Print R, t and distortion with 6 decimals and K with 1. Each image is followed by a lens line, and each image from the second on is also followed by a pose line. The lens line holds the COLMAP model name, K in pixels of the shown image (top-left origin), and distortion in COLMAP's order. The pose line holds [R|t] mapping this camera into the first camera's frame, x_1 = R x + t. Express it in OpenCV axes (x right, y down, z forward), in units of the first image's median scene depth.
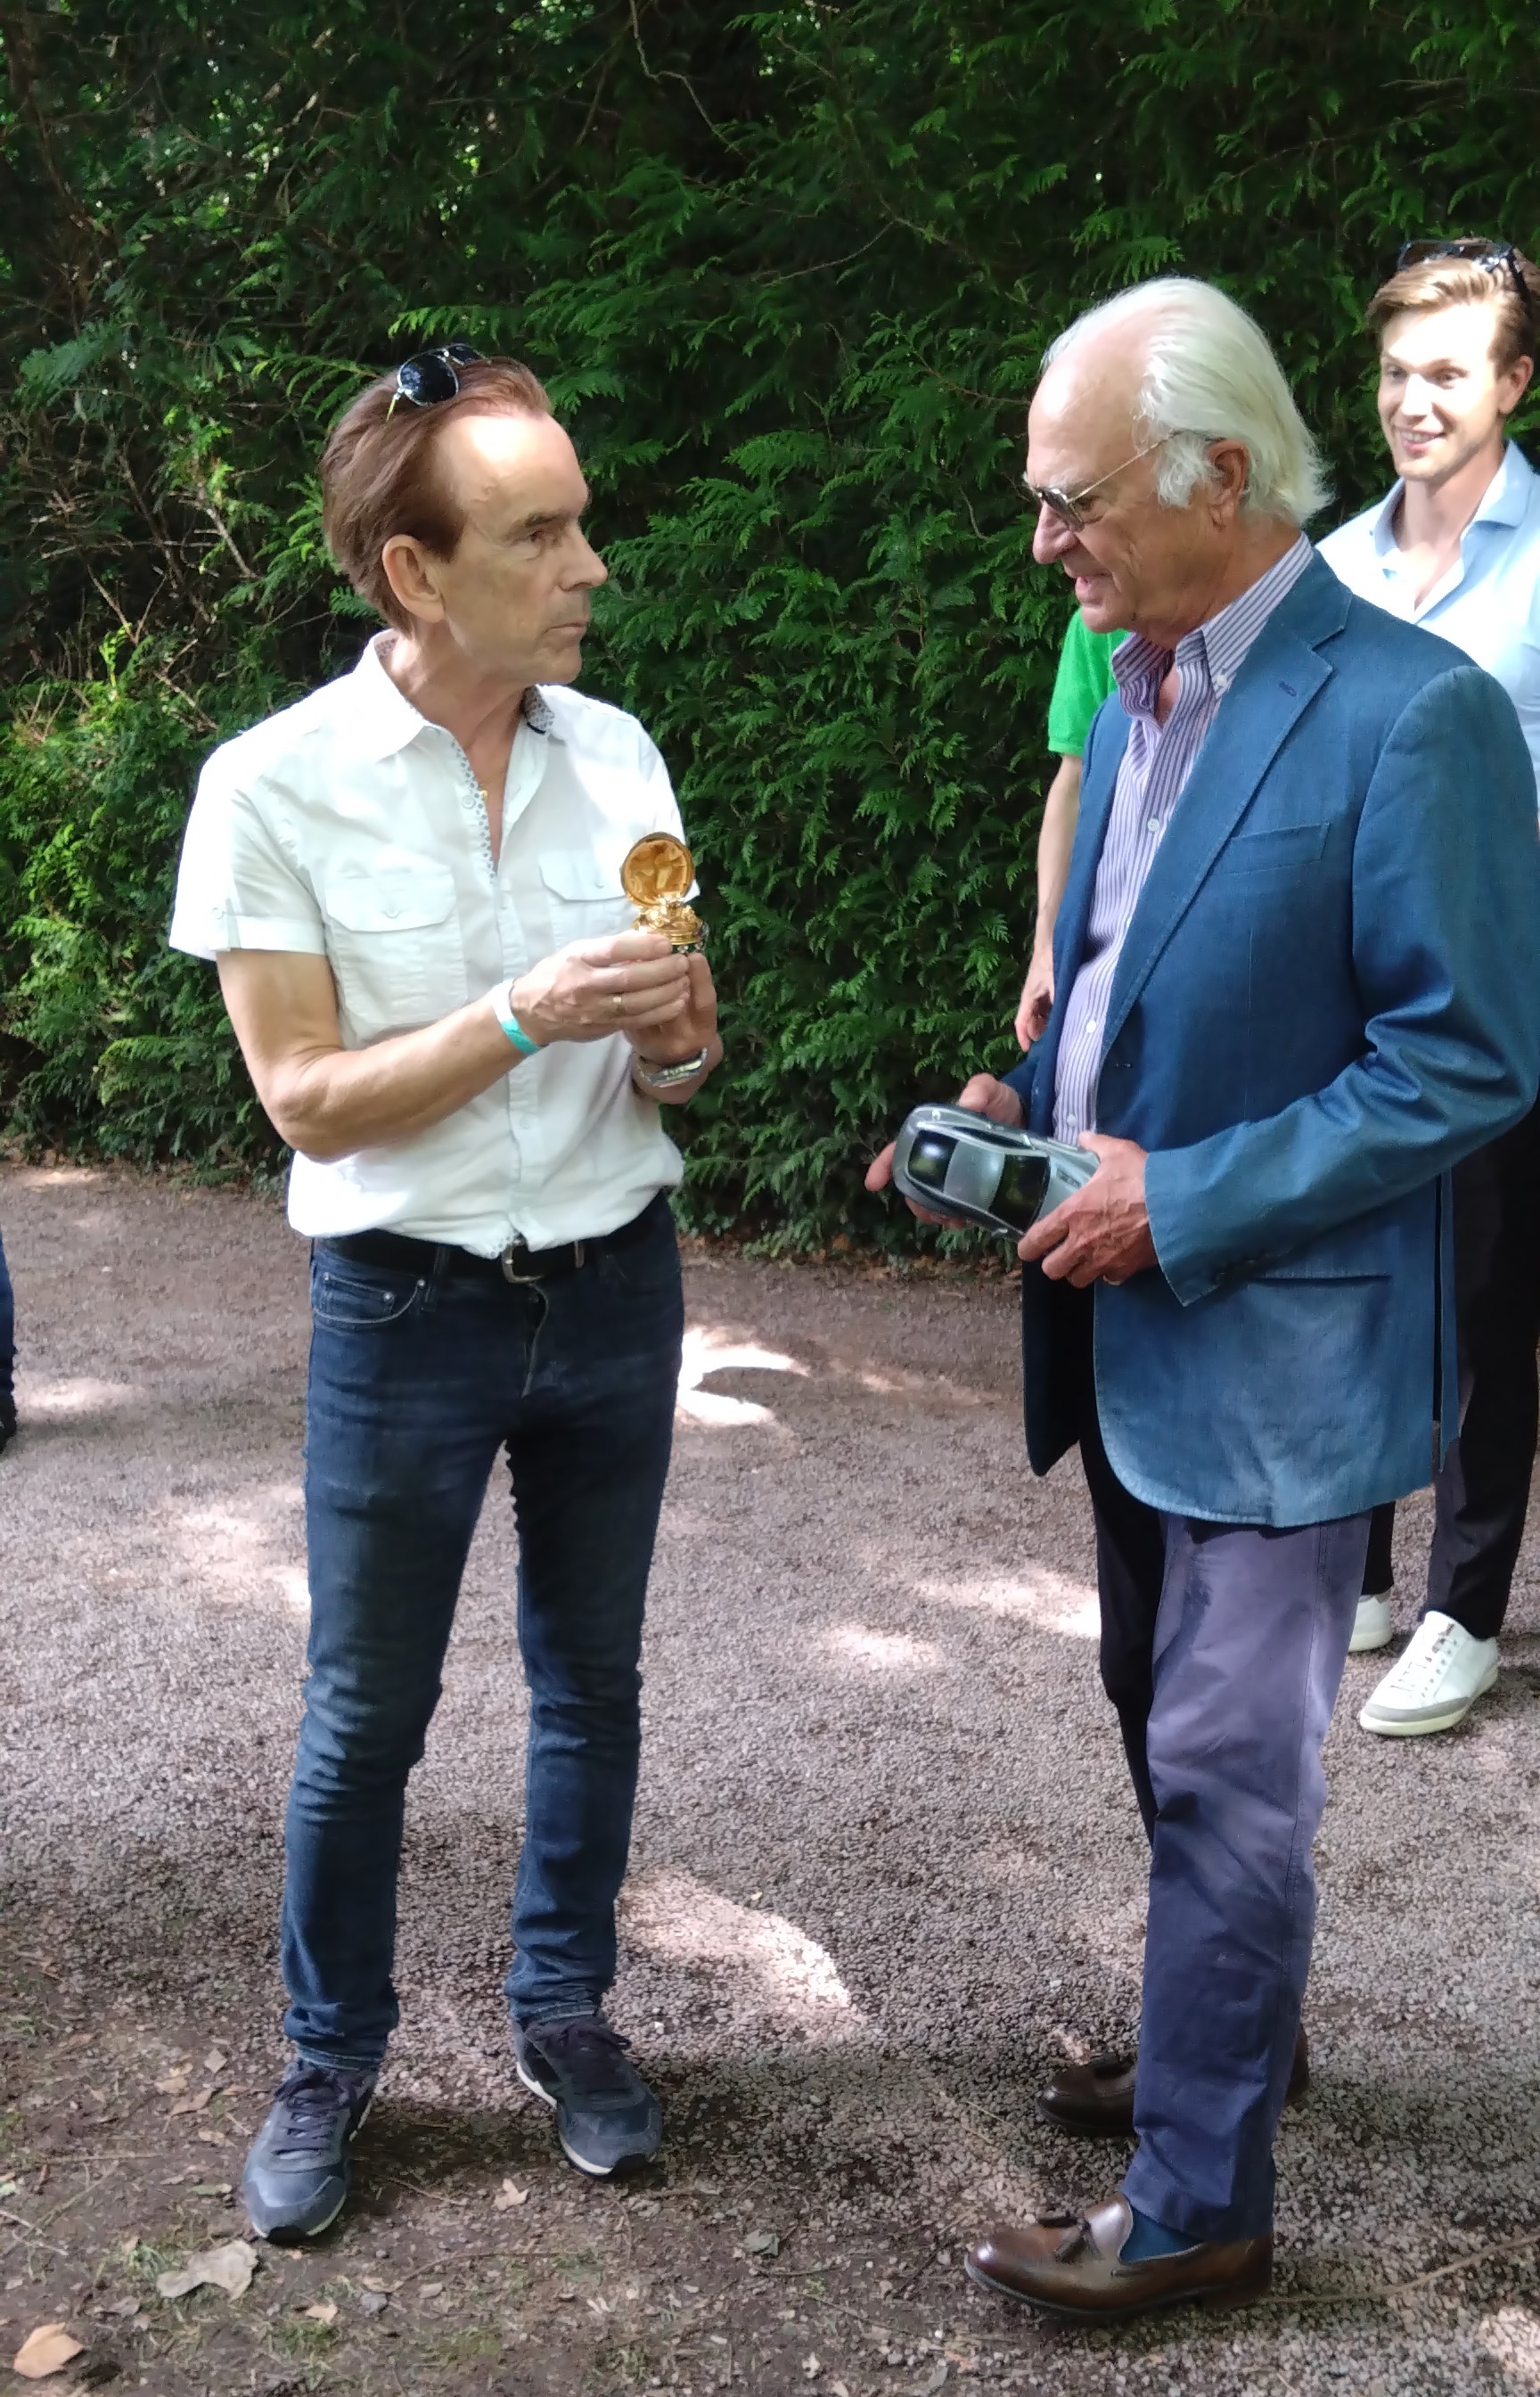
lens RADIAL K [[2907.3, 0, 810.5], [0, 2907.3, 1408.9], [0, 0, 1]] dist [0.138885, -0.389917]
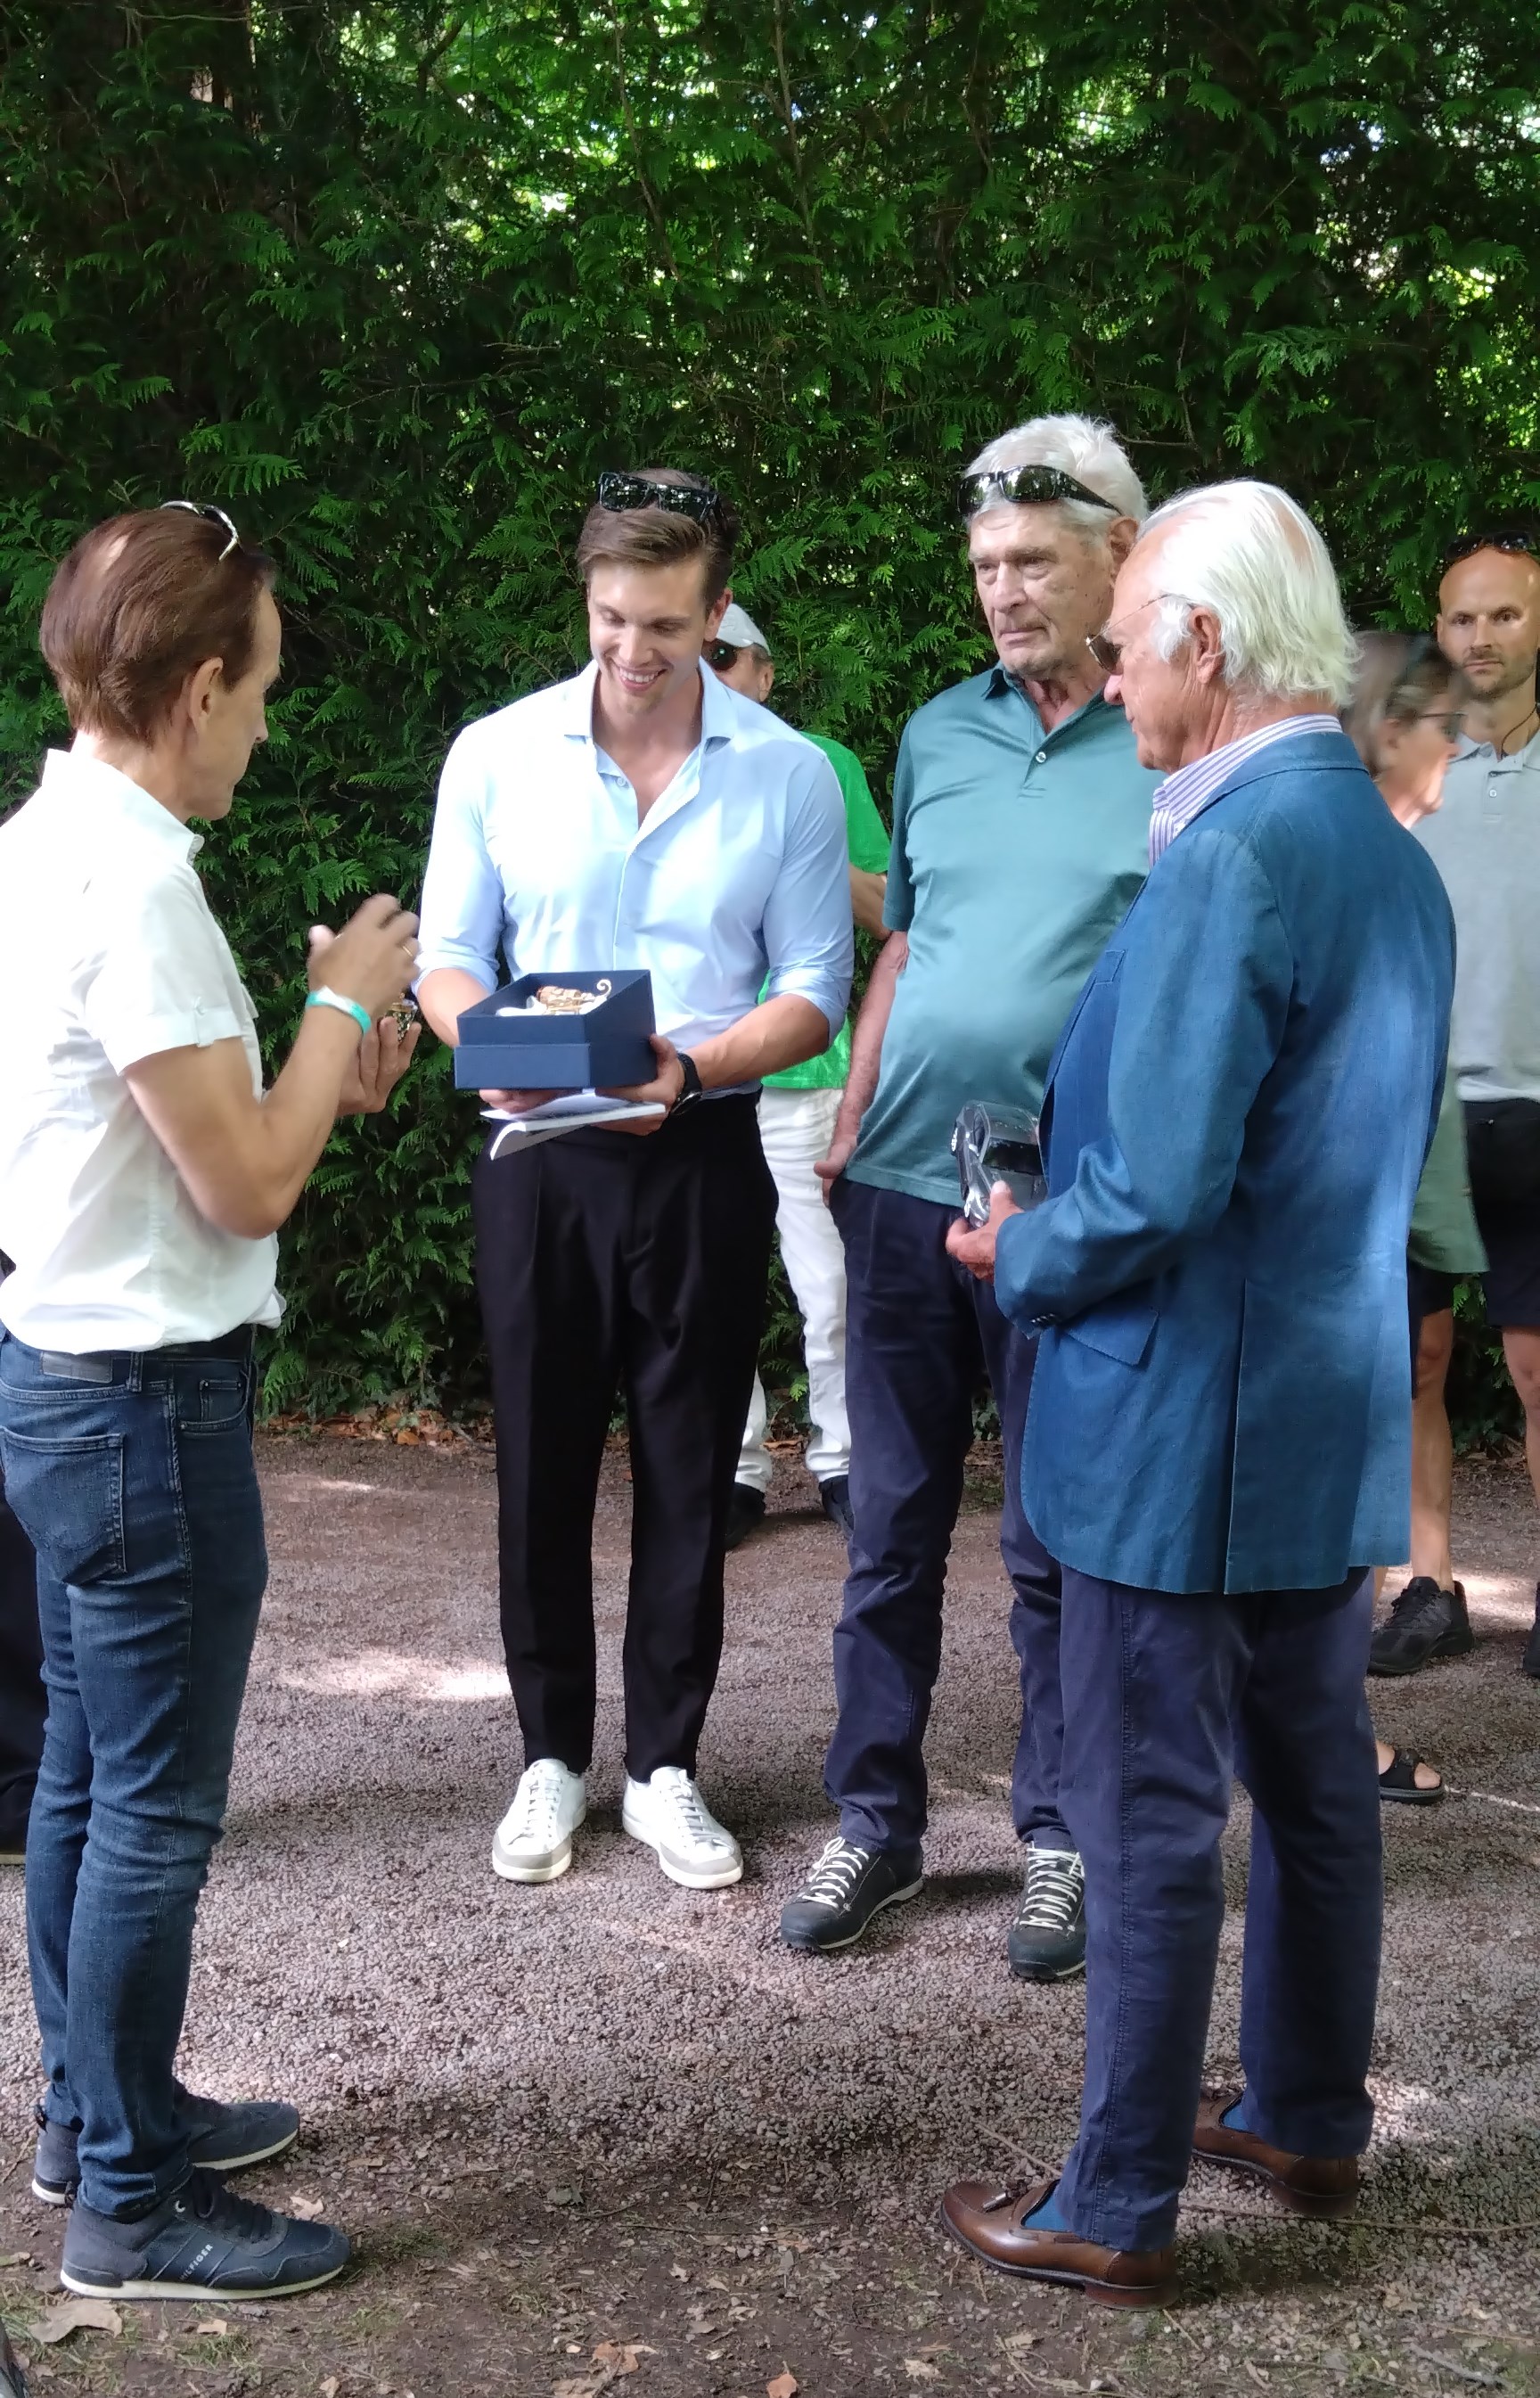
lens RADIAL K [[2943.6, 0, 736.6], [0, 2943.6, 1447.9], [0, 0, 1]] dist [0.137531, -0.347613]
pose [[0.885706, -0.056693, 0.460772, -0.450616], [0.086019, 0.995370, -0.042880, 0.053146], [-0.456208, 0.077614, 0.886482, -0.052167]]
